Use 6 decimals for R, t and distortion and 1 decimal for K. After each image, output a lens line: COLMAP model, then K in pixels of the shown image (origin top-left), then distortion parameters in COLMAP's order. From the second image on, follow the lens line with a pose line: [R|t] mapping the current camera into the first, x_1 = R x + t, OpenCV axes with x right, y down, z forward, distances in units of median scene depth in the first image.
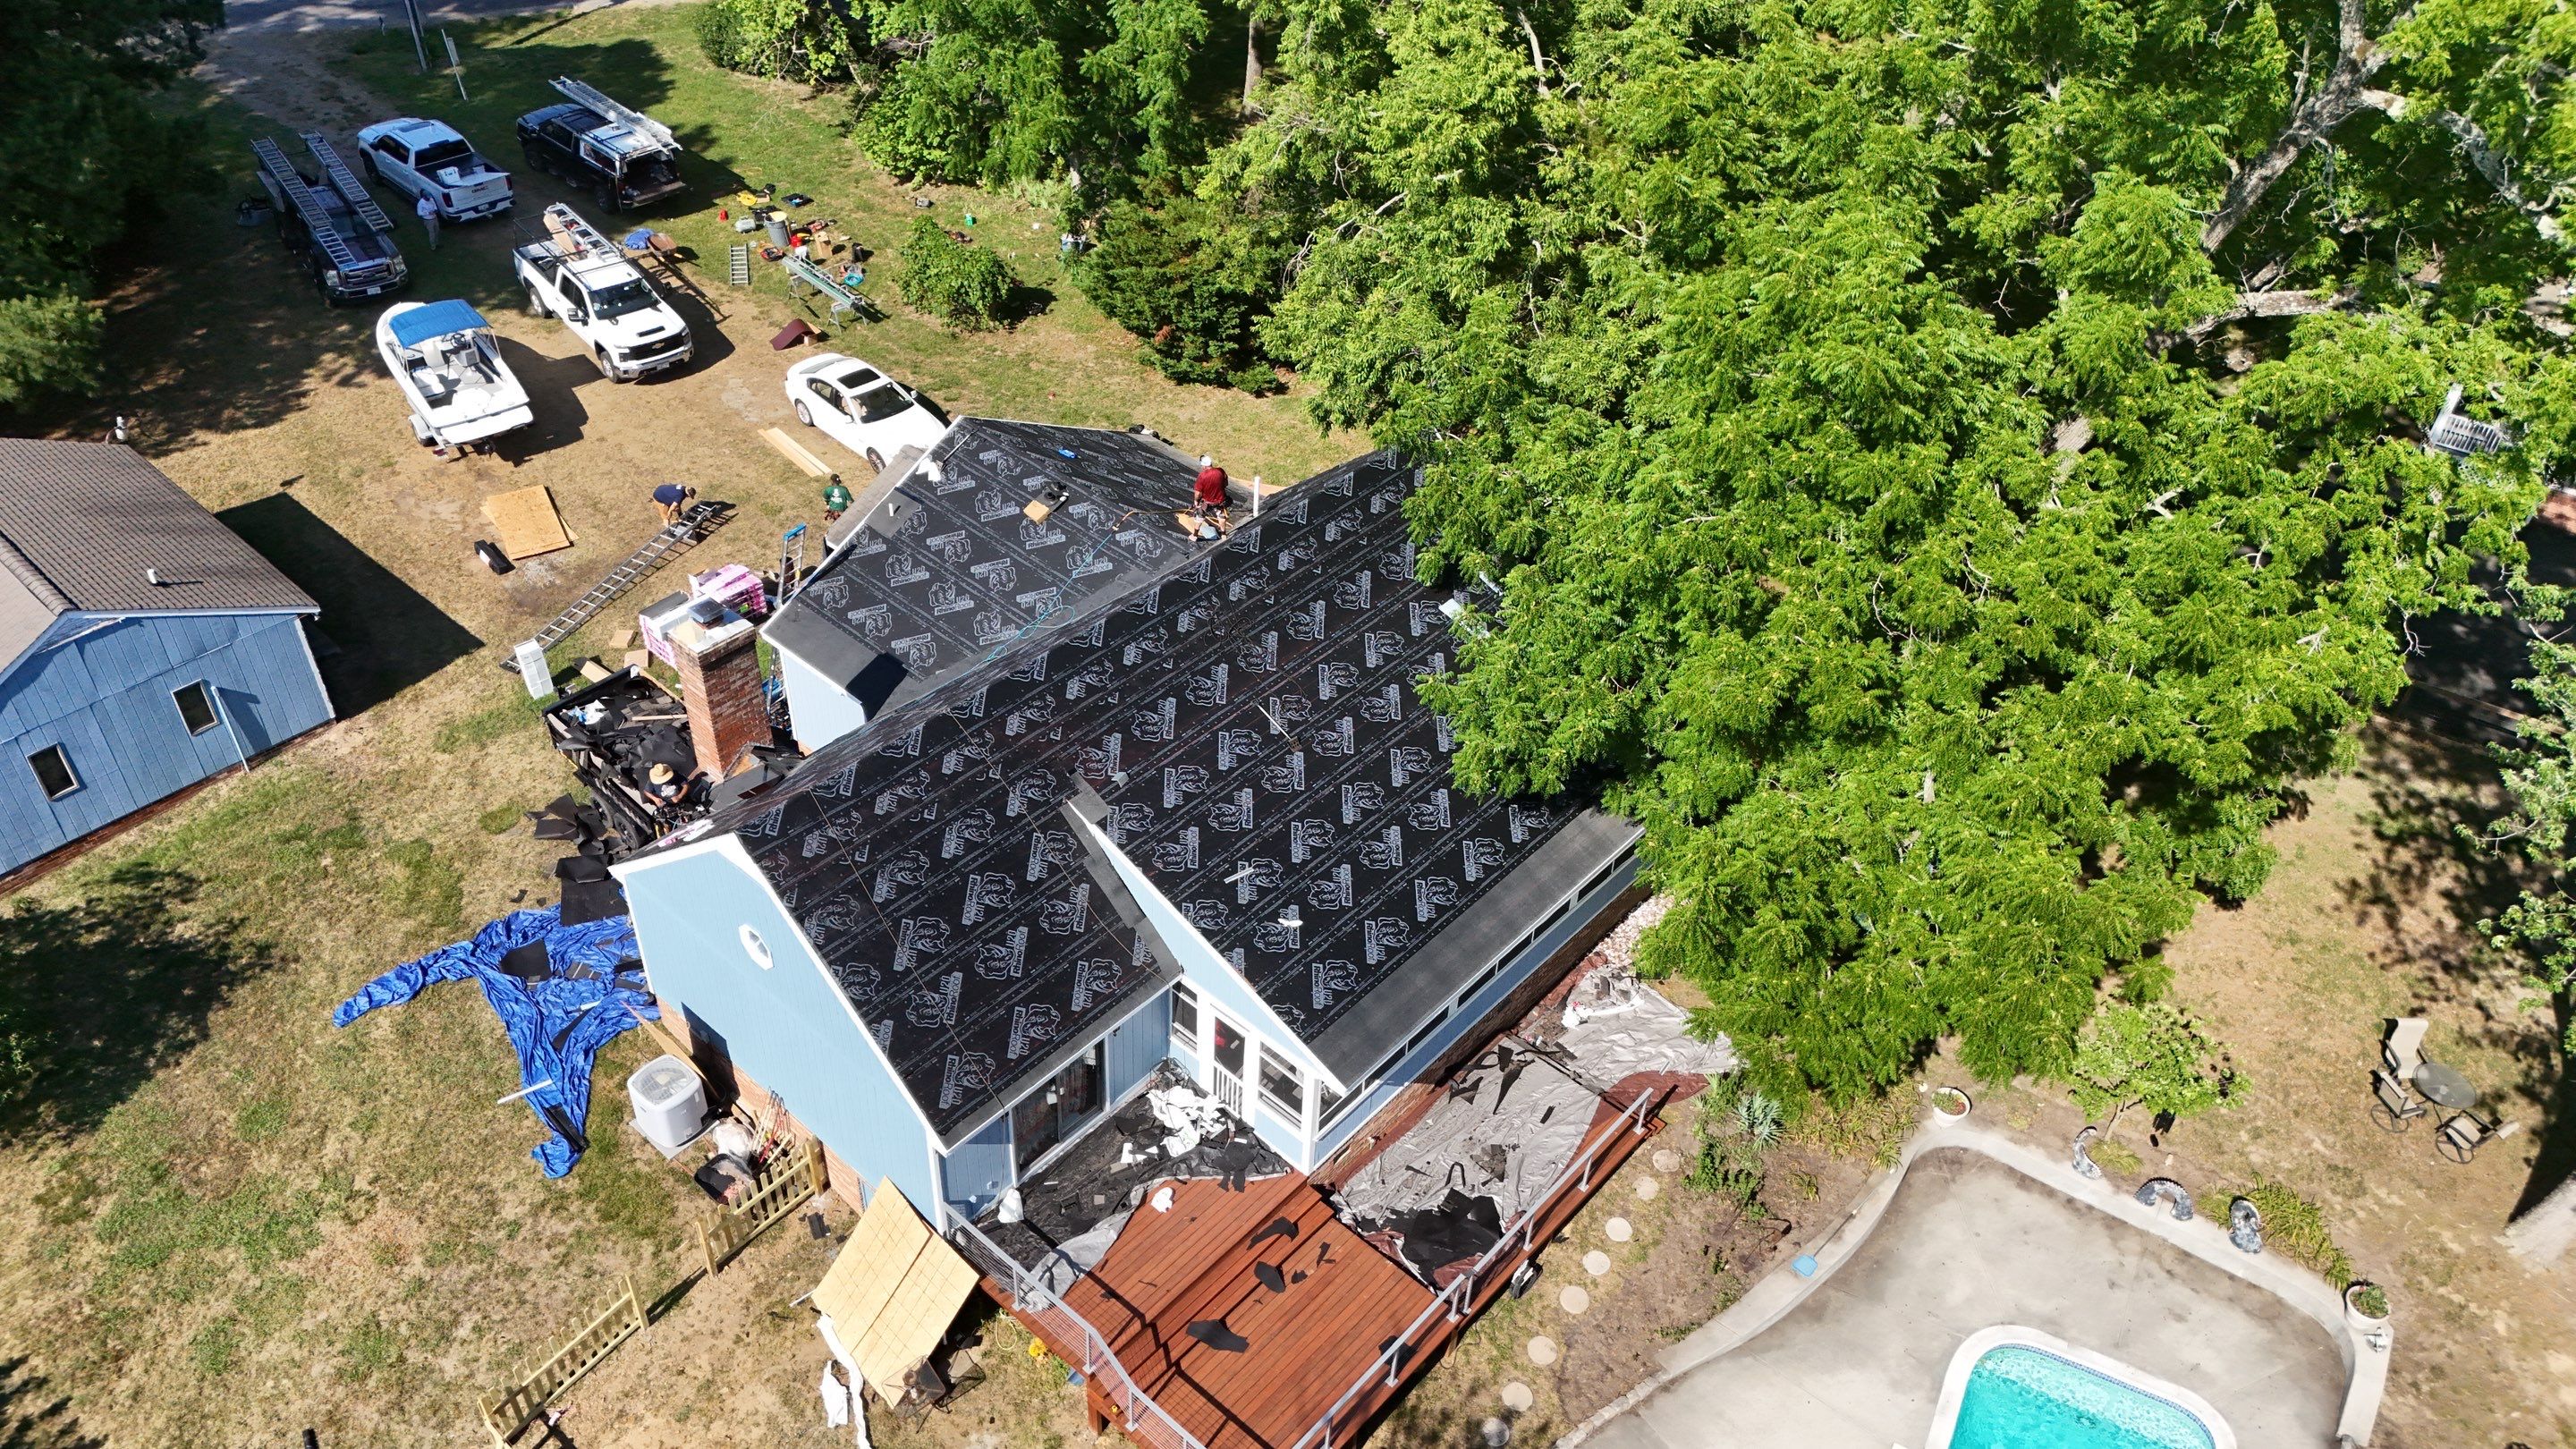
lens RADIAL K [[1936.0, 0, 1292.2], [0, 1936.0, 722.6], [0, 0, 1]] dist [0.047650, -0.041168]
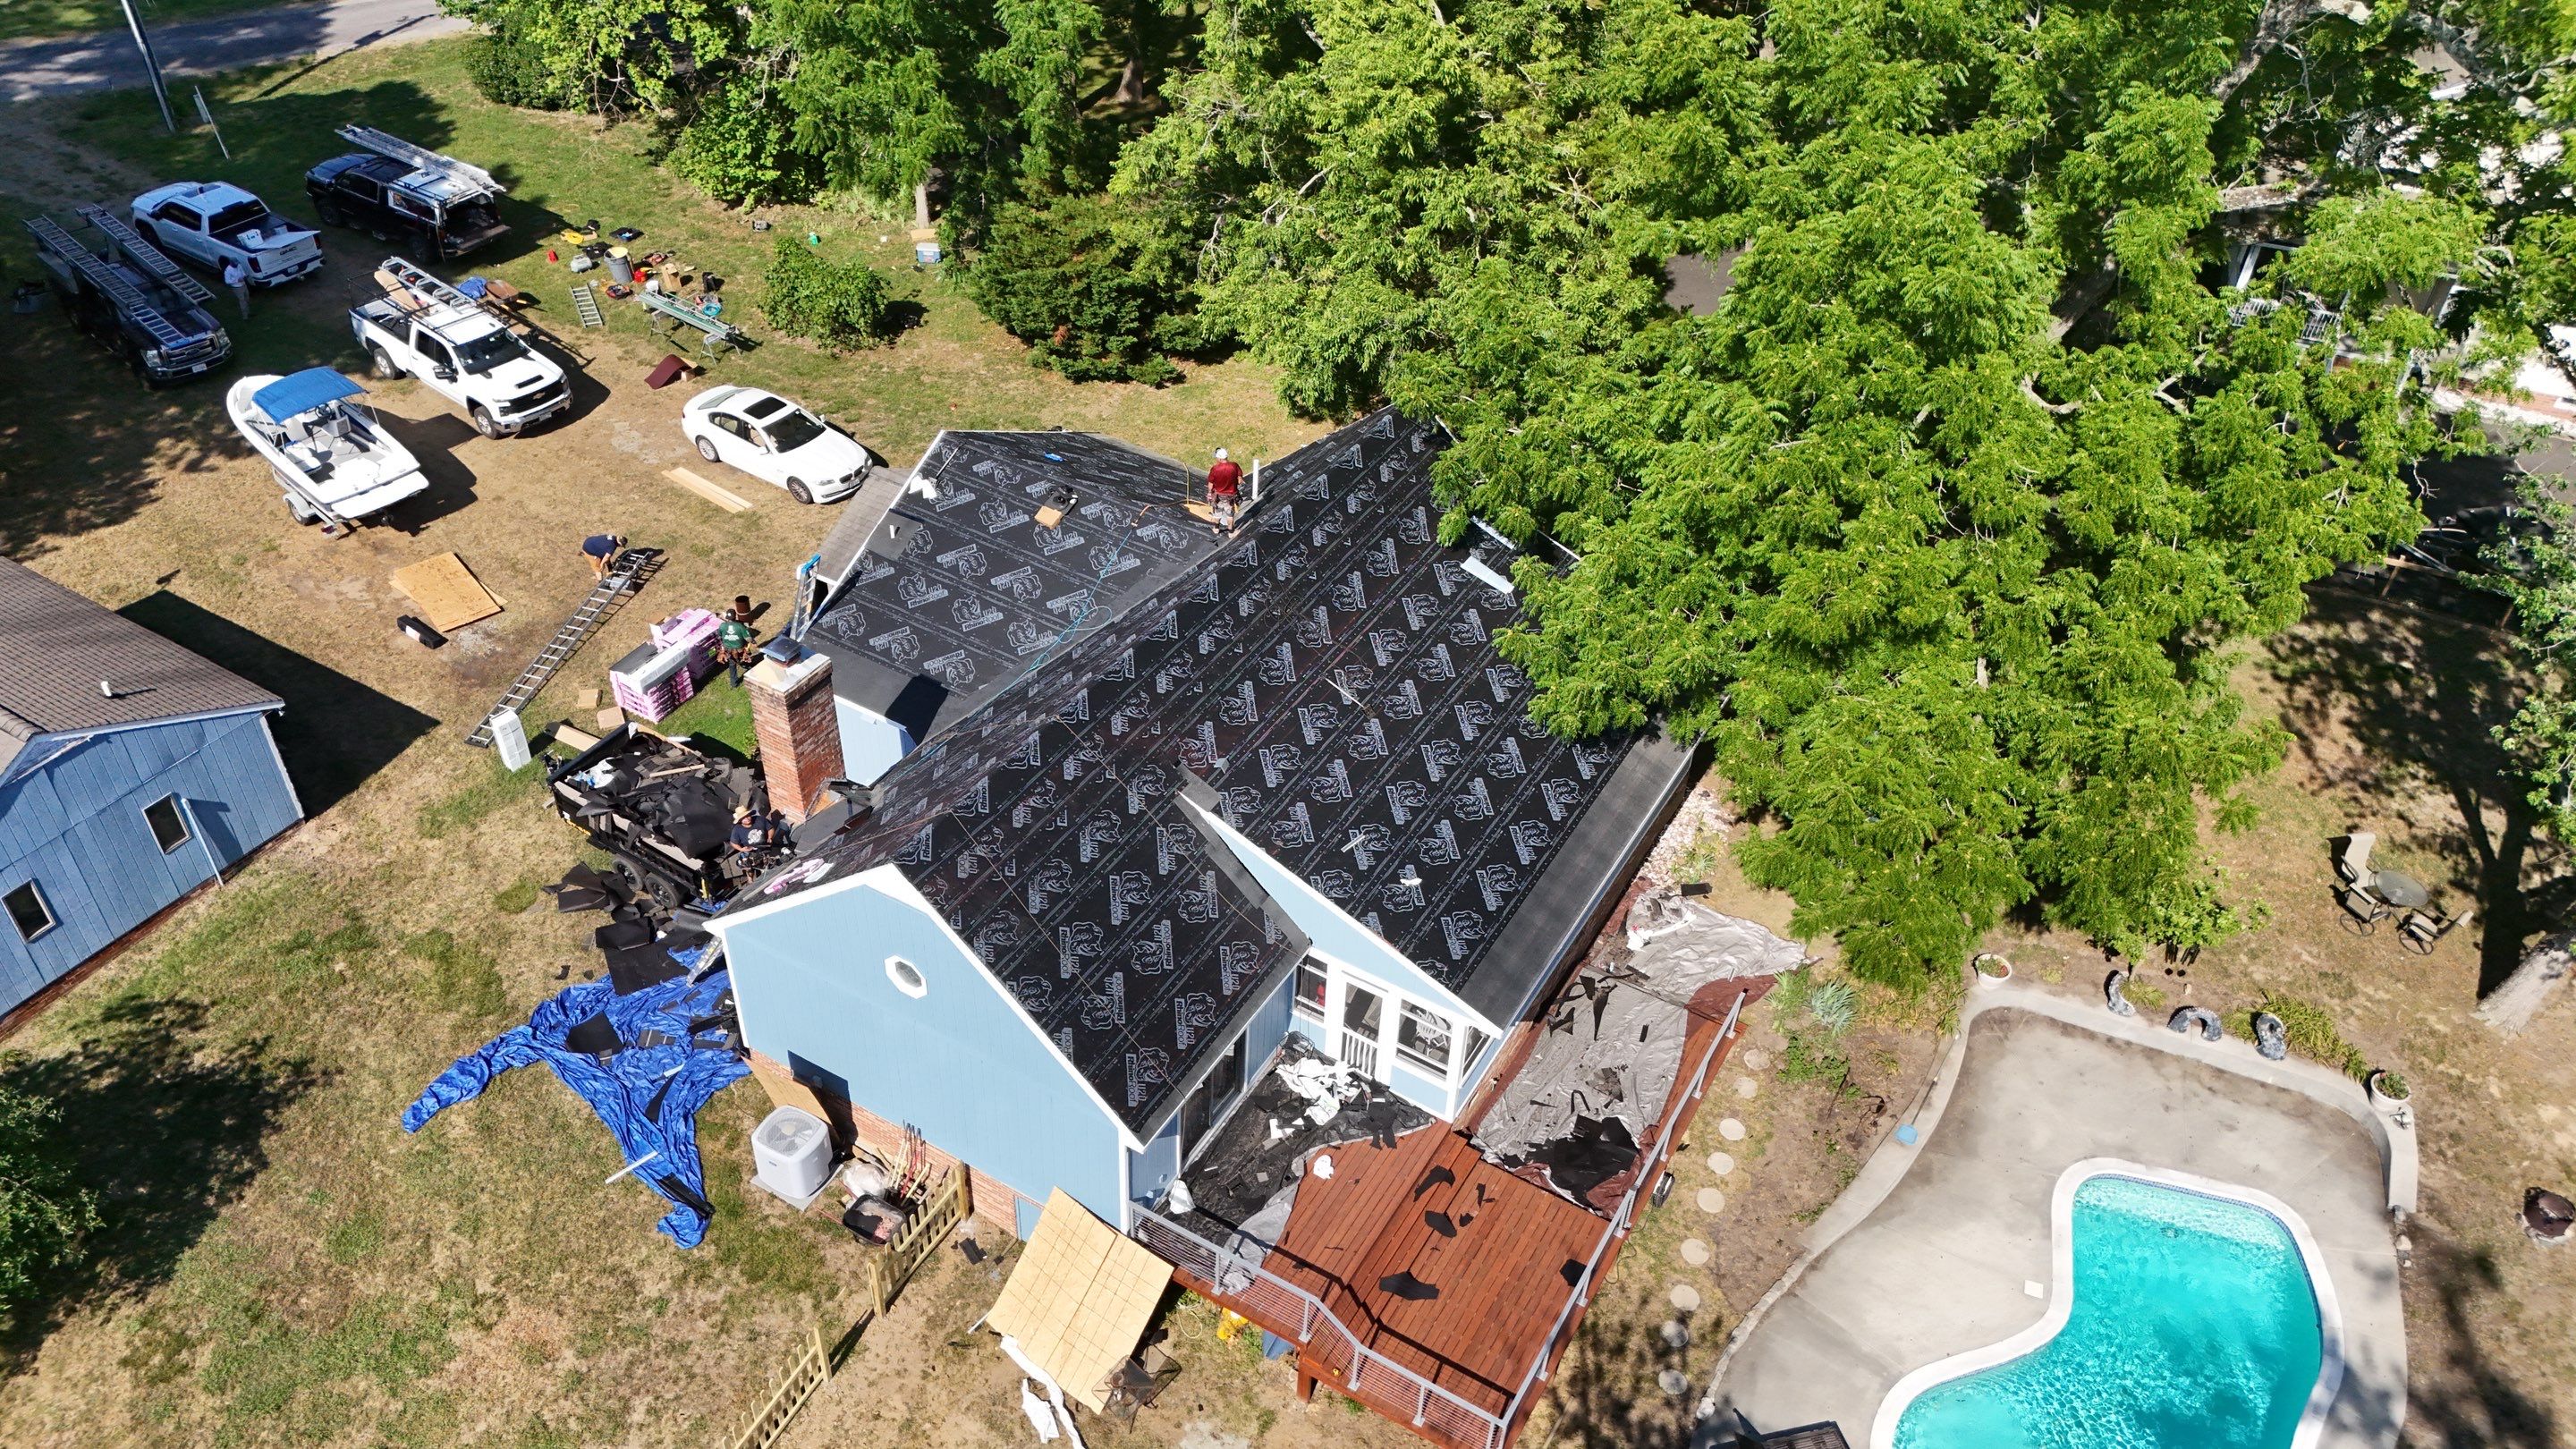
lens RADIAL K [[1936.0, 0, 1297.4], [0, 1936.0, 722.3], [0, 0, 1]] dist [0.047650, -0.041168]
pose [[0.980378, -0.124570, 0.152780, -0.185767], [0.123803, 0.992200, 0.014562, -0.002695], [-0.153402, 0.004639, 0.988153, -0.006236]]
